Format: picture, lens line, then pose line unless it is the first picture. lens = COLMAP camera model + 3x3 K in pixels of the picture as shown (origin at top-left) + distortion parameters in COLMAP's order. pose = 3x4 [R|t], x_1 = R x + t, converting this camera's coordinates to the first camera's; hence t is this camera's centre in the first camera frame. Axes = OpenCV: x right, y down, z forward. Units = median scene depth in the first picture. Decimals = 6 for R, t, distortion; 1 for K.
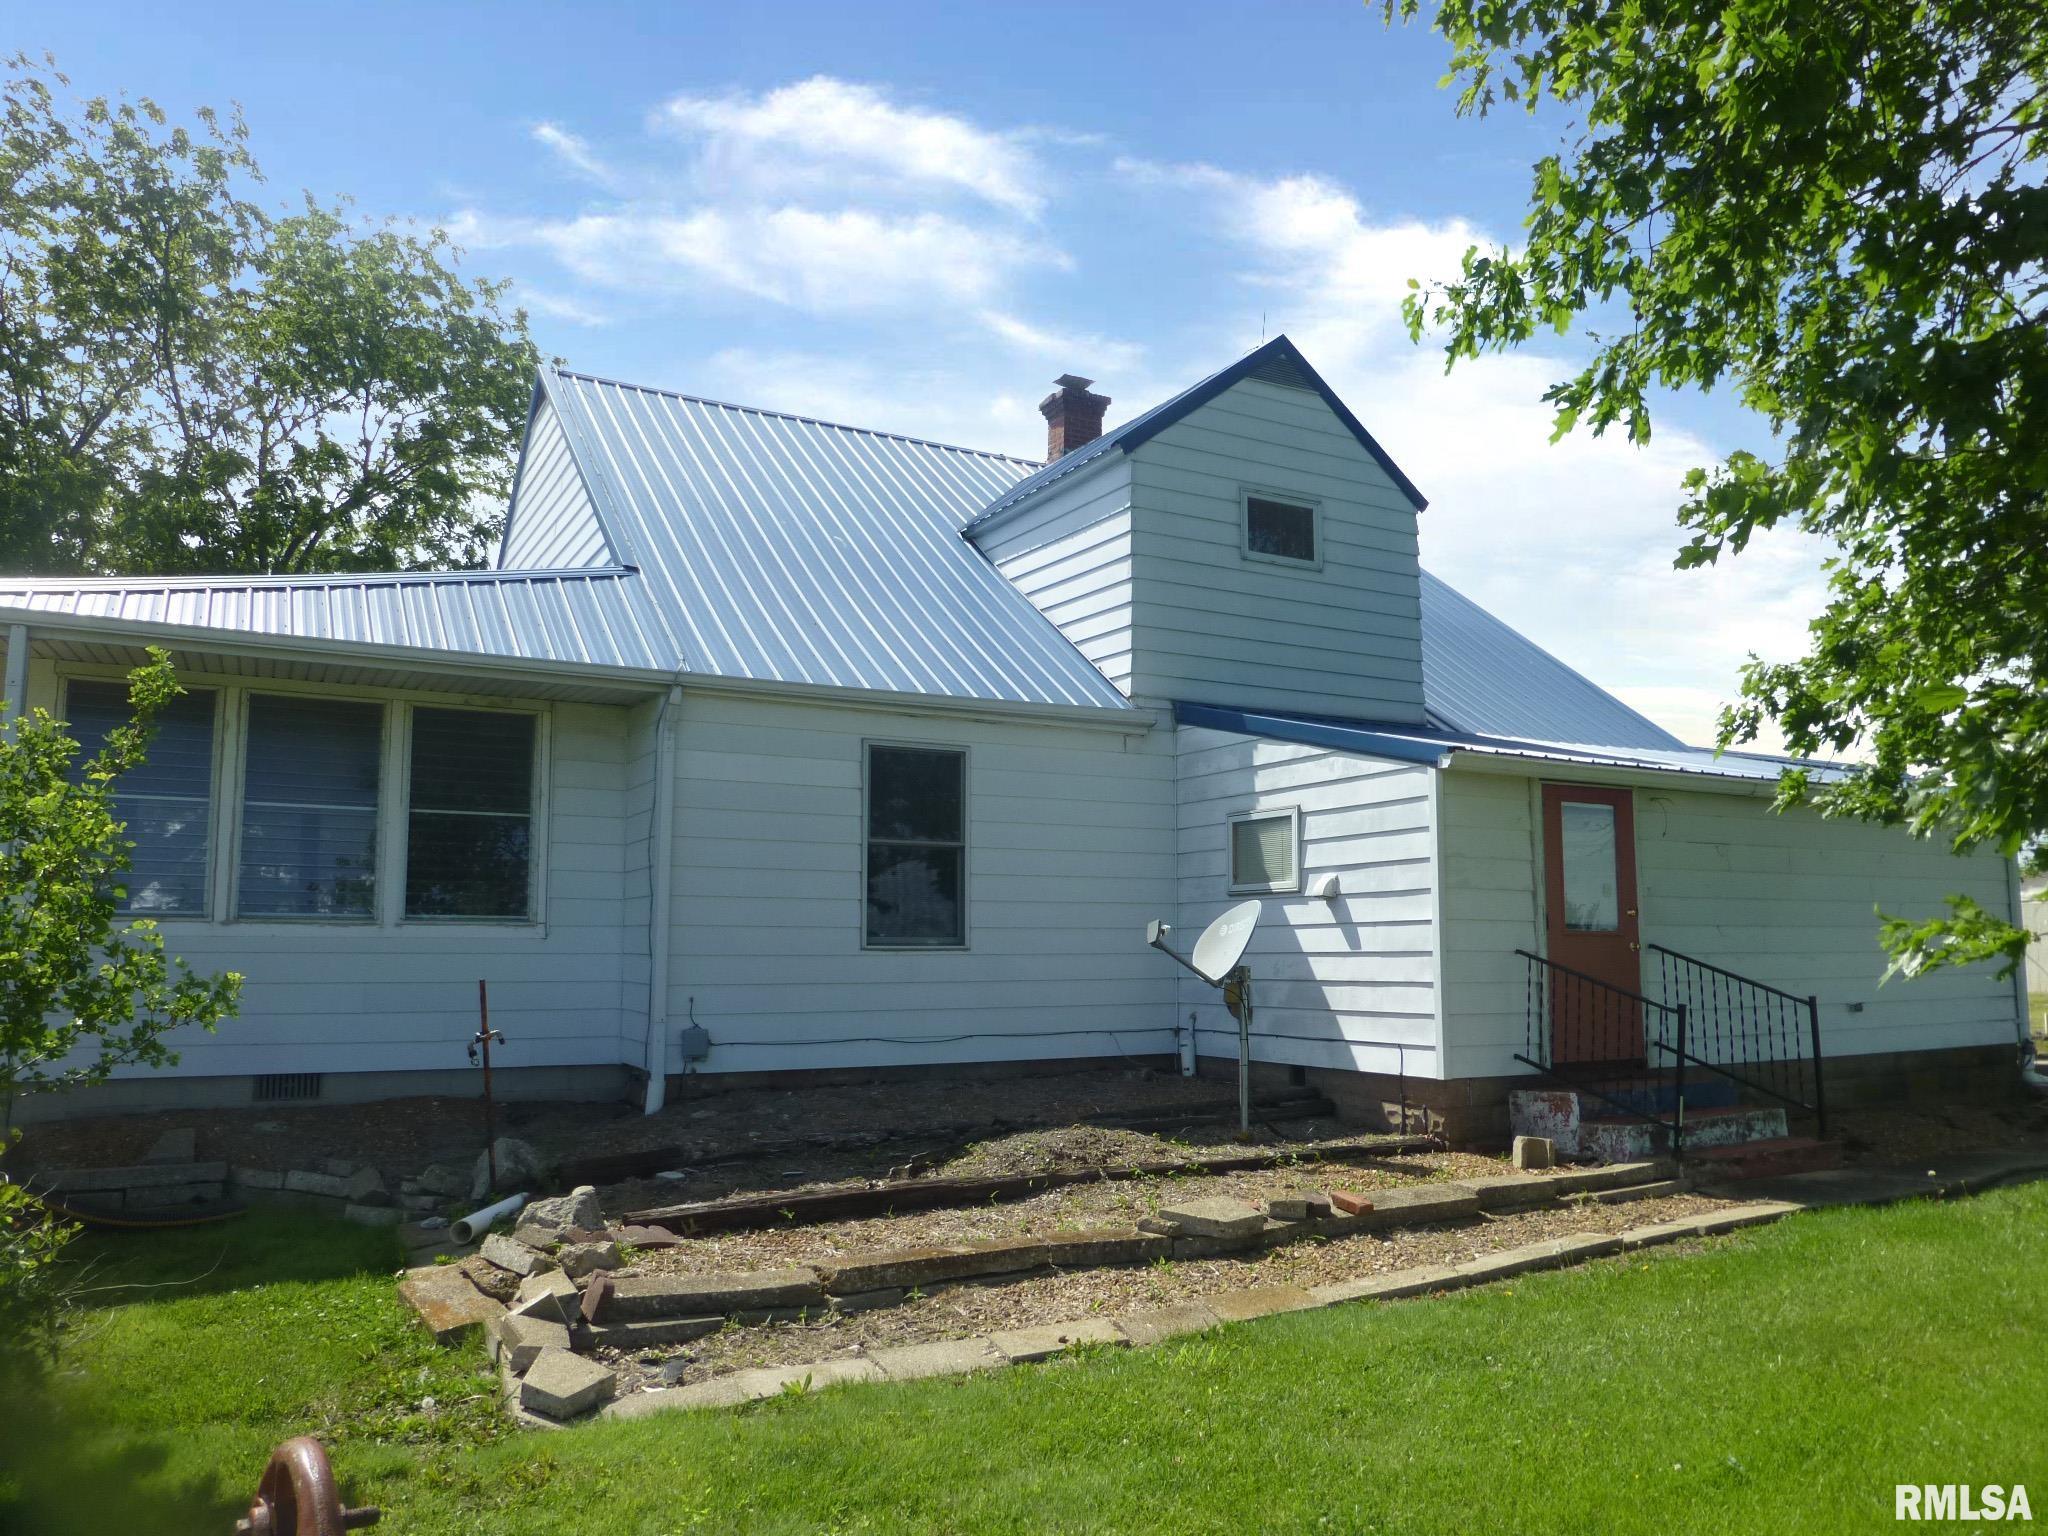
lens RADIAL K [[1467.3, 0, 1012.3], [0, 1467.3, 765.0], [0, 0, 1]] dist [-0.036482, -0.001951]
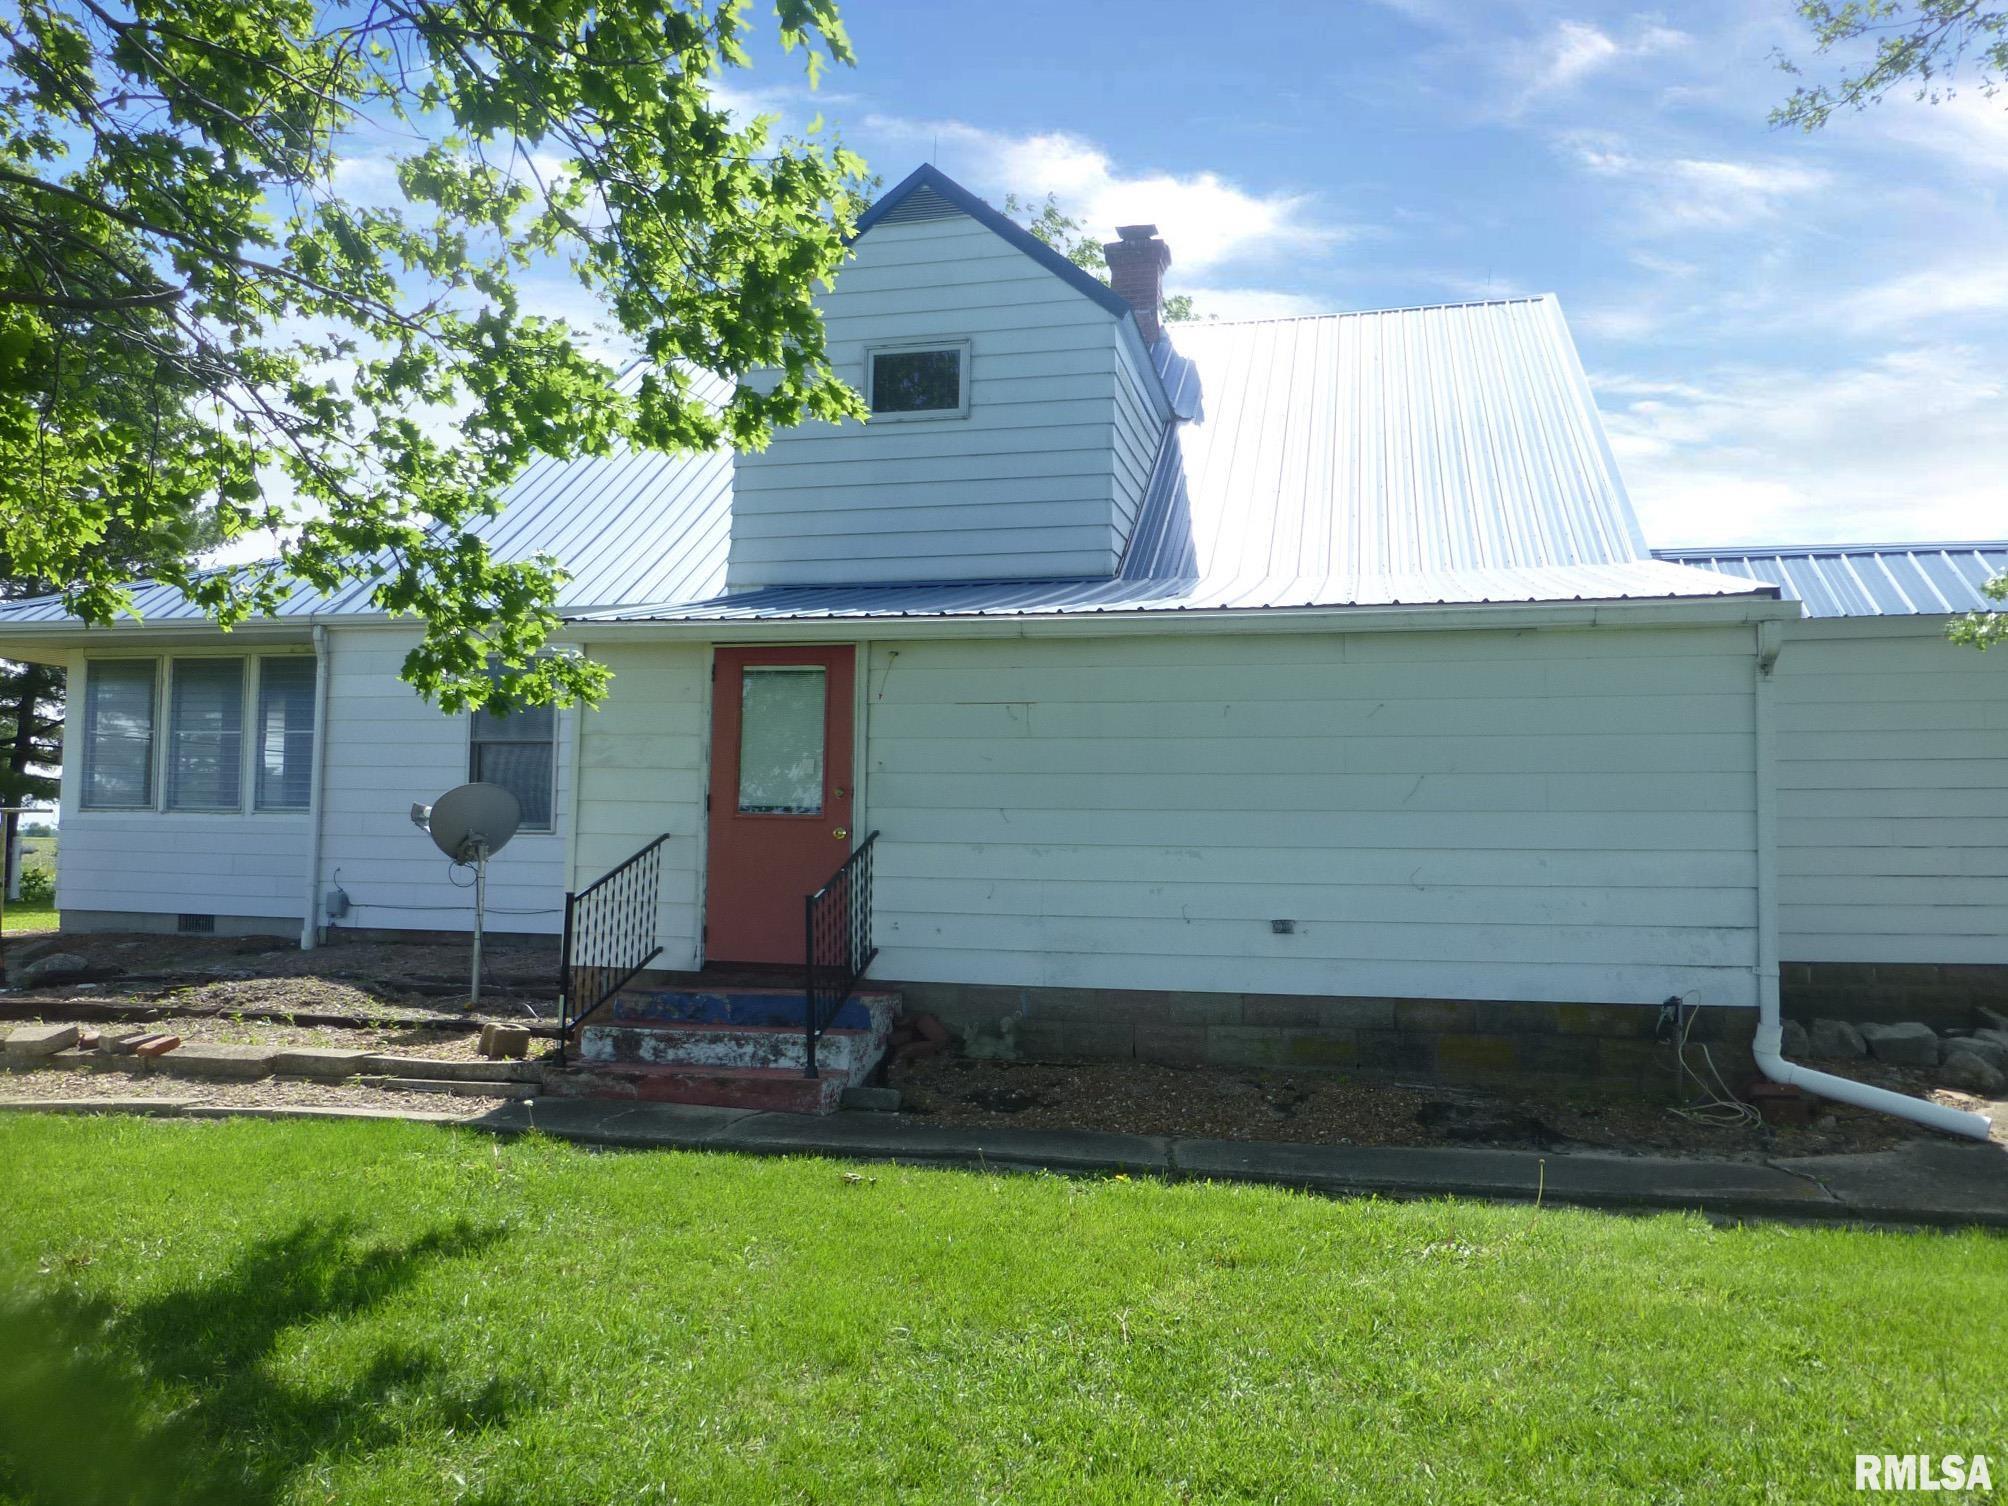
lens RADIAL K [[1438.6, 0, 993.4], [0, 1438.6, 761.5], [0, 0, 1]] dist [-0.036482, -0.001951]
pose [[0.753611, -0.029062, -0.656678, 1.047257], [0.067144, 0.997200, 0.032923, 0.064193], [0.653882, -0.068904, 0.753452, 0.446871]]
